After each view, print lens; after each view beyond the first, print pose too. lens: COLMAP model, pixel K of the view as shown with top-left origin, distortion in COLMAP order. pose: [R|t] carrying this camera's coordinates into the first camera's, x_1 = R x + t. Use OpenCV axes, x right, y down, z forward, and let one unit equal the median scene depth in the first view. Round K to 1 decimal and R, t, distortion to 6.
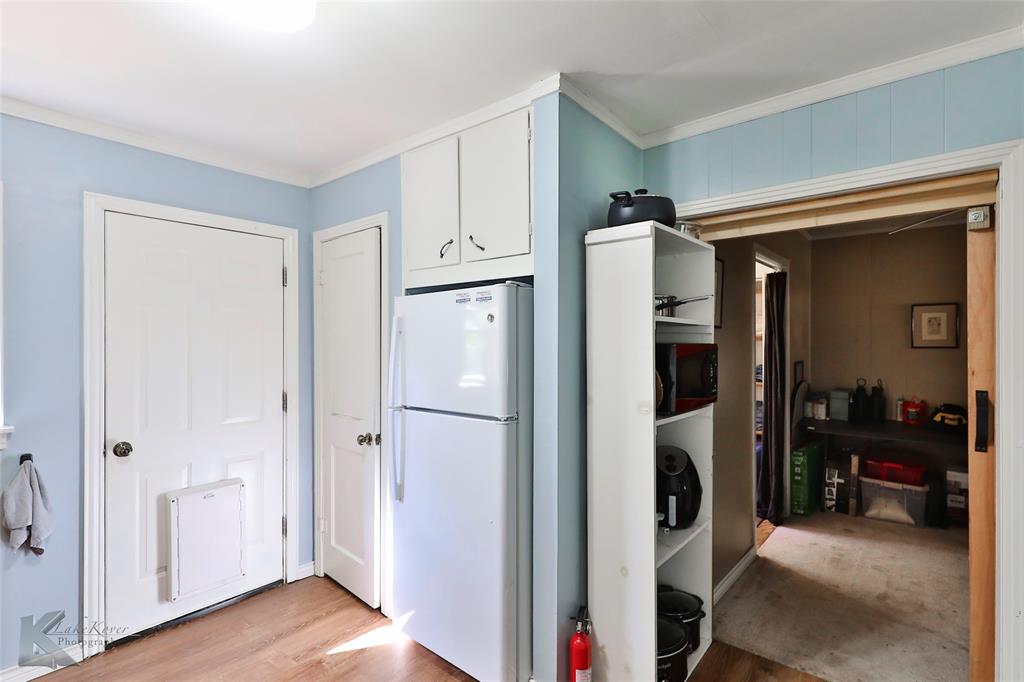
lens RADIAL K [[488.2, 0, 518.3], [0, 488.2, 344.9], [0, 0, 1]] dist [0.025469, -0.009224]
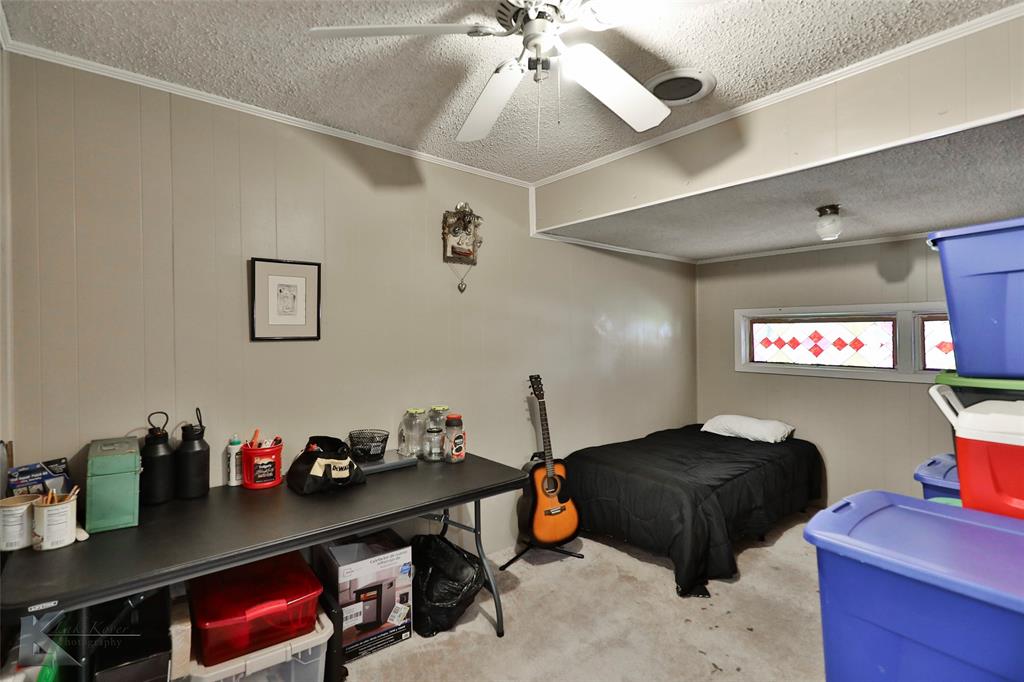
lens RADIAL K [[488.2, 0, 503.1], [0, 488.2, 340.3], [0, 0, 1]] dist [0.025469, -0.009224]
pose [[0.198124, -0.008091, 0.980144, 0.344454], [0.015612, 0.999865, 0.005098, 0.007726], [-0.980053, 0.014292, 0.198223, 0.648888]]
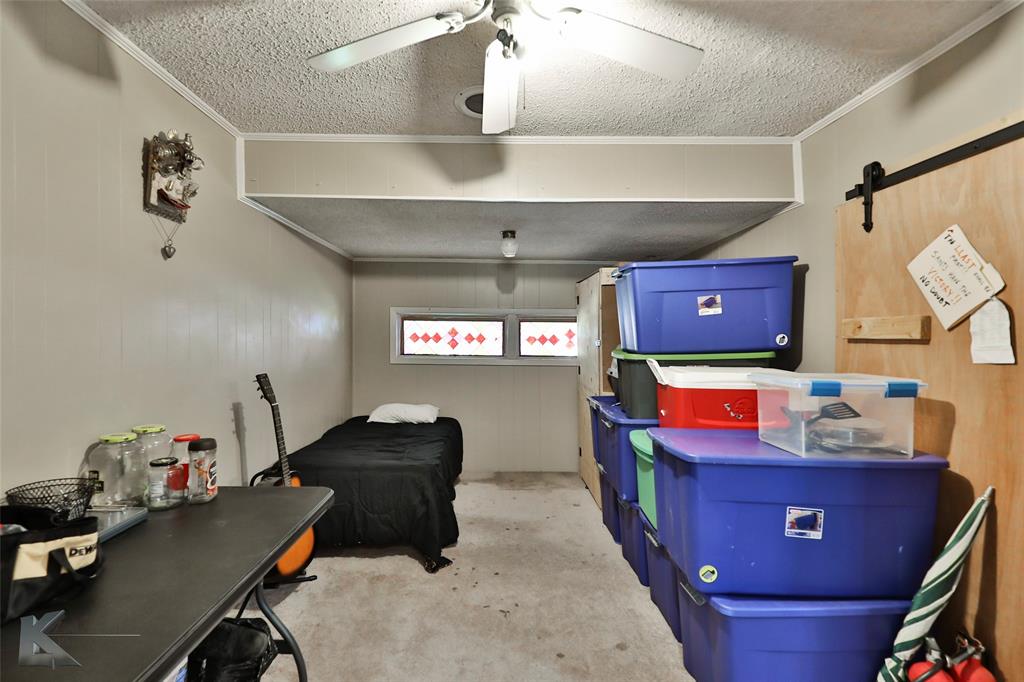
lens RADIAL K [[488.2, 0, 502.6], [0, 488.2, 335.4], [0, 0, 1]] dist [0.025469, -0.009224]
pose [[-0.643920, -0.002643, 0.765088, 0.431752], [0.003245, 0.999976, 0.006186, 0.015435], [-0.765086, 0.006465, -0.643896, 0.907411]]
